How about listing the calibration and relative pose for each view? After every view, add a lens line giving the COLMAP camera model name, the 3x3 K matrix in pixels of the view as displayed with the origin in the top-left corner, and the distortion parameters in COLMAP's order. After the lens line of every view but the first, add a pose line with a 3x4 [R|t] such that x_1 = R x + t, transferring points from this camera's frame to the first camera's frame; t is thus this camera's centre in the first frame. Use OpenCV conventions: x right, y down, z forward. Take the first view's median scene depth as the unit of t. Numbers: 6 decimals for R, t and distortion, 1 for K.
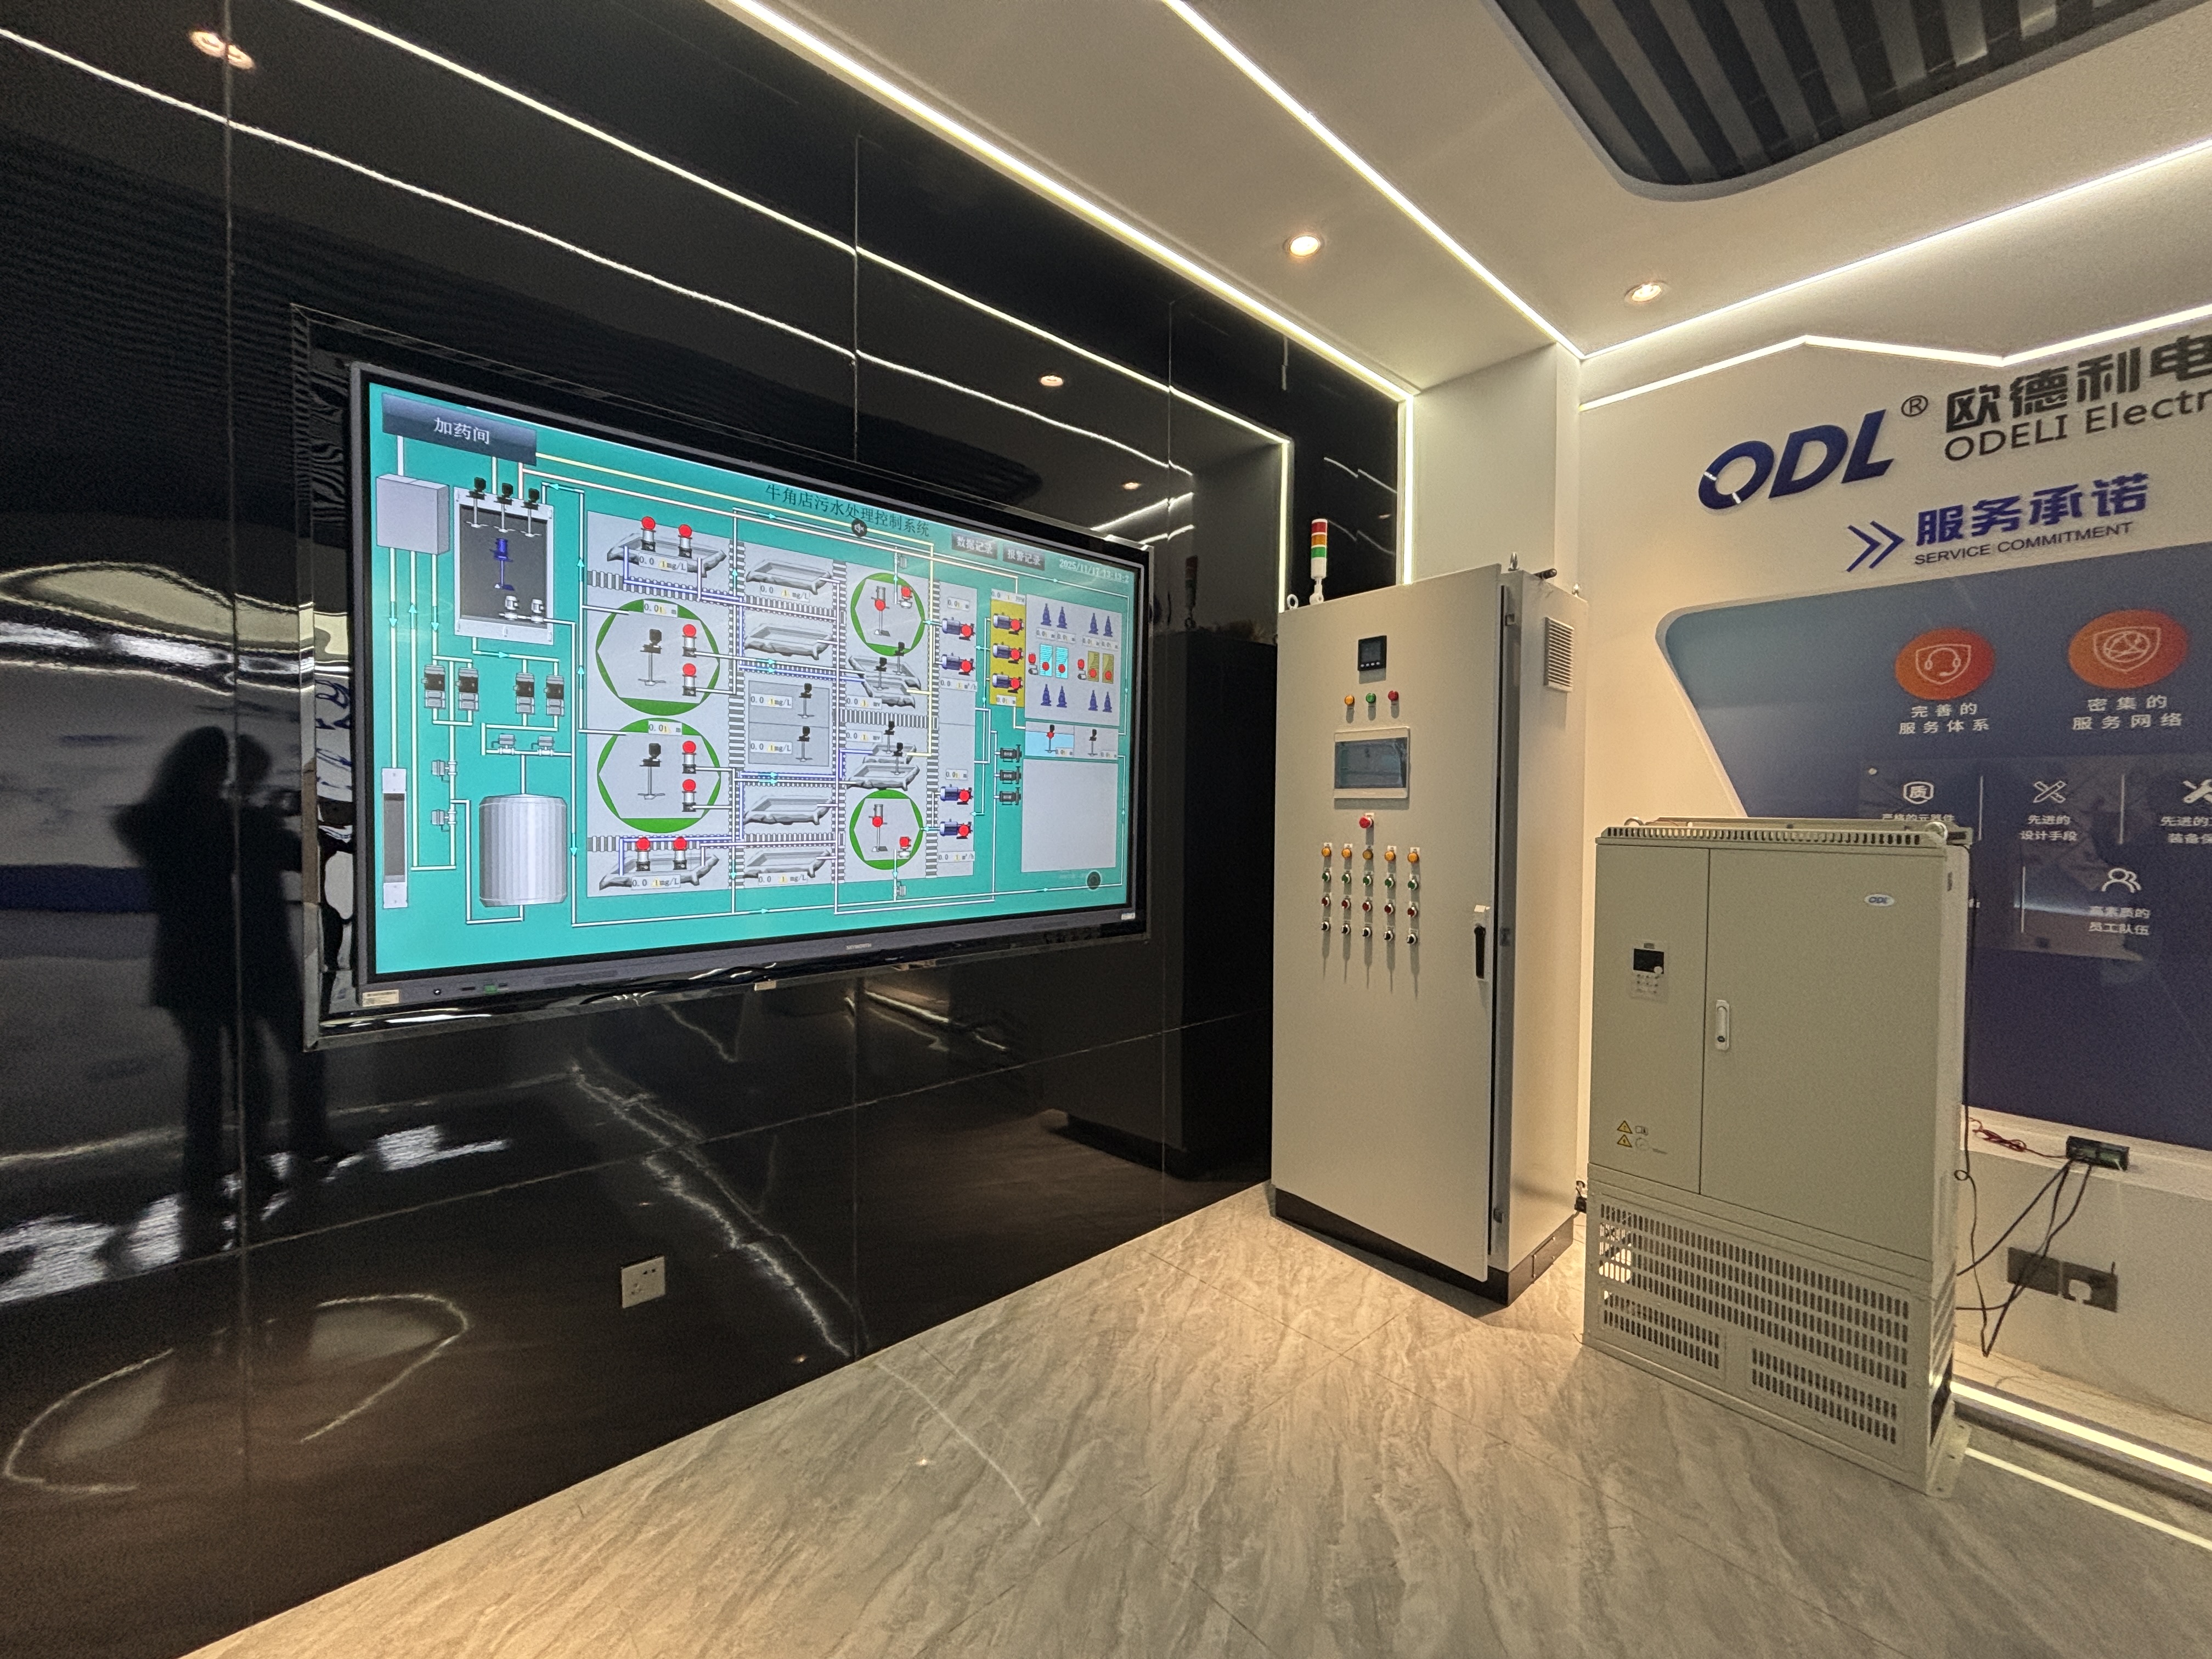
lens RADIAL K [[890.6, 0, 1108.3], [0, 890.6, 836.4], [0, 0, 1]] dist [0.002628, -0.000523]
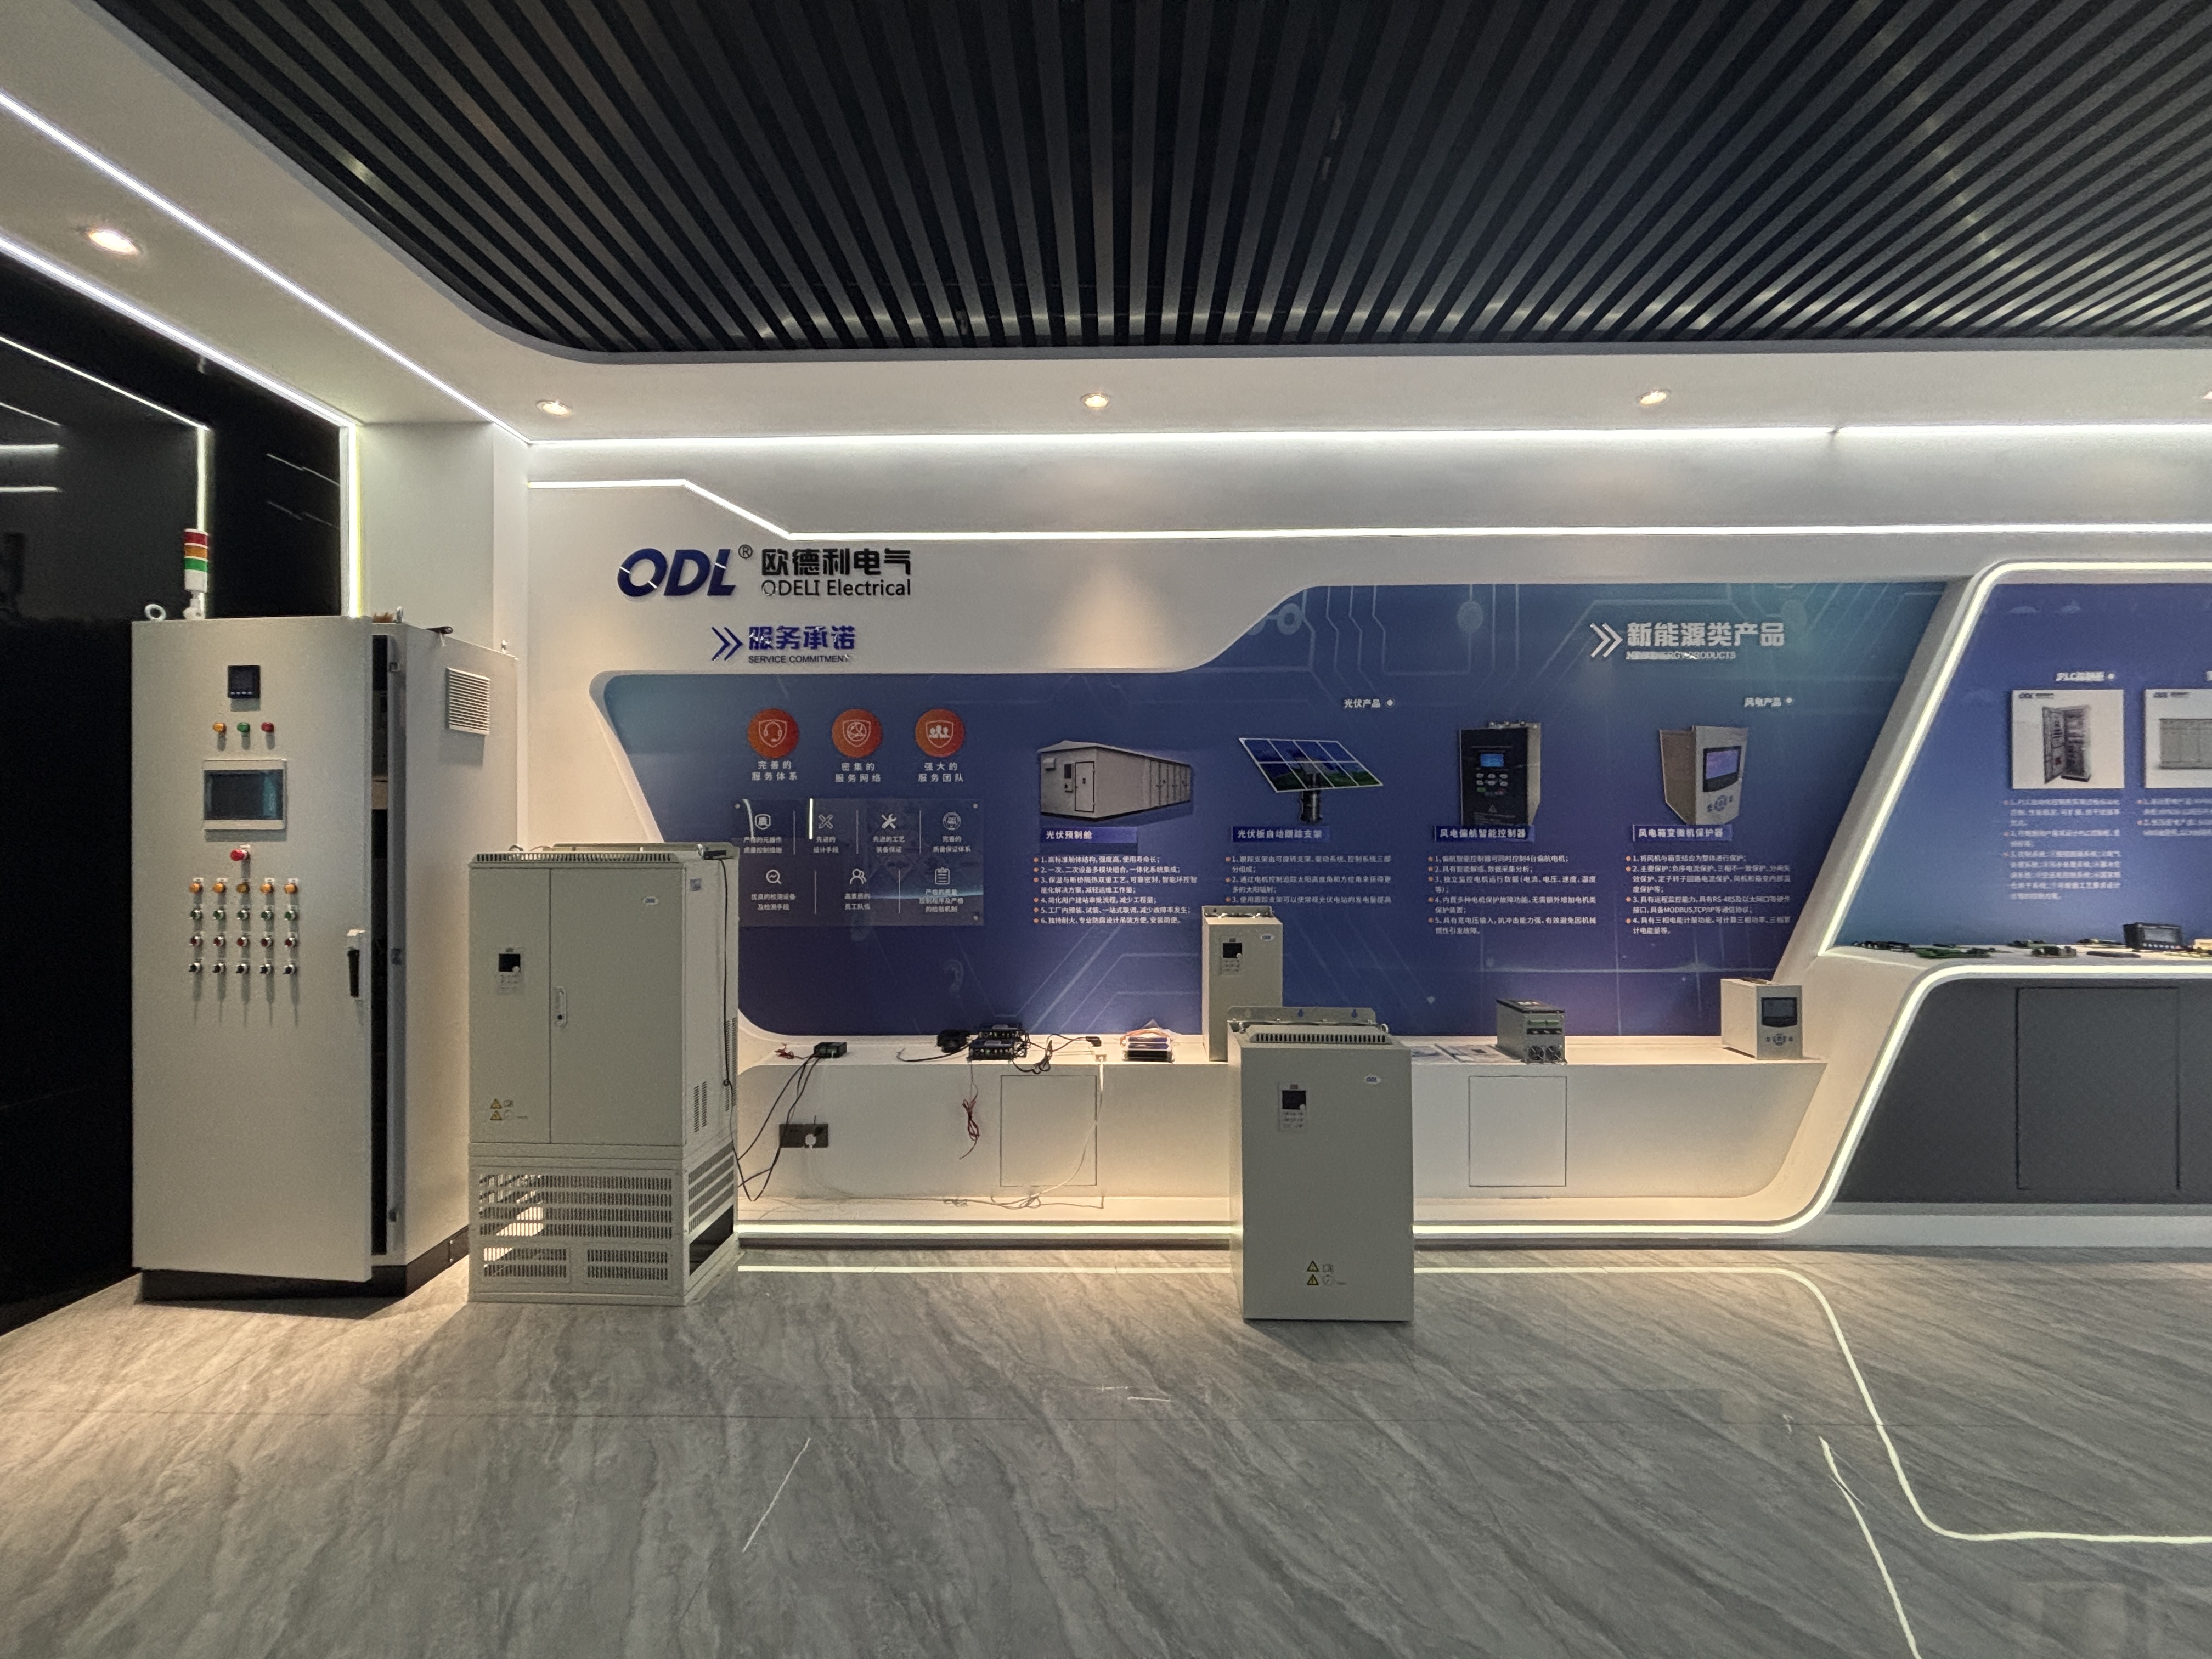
lens RADIAL K [[890.6, 0, 1102.0], [0, 890.6, 839.4], [0, 0, 1]] dist [0.002628, -0.000523]
pose [[0.690862, -0.017903, 0.722765, 3.949785], [0.035380, 0.999333, -0.009065, 0.159534], [-0.722120, 0.031834, 0.691035, -5.843438]]
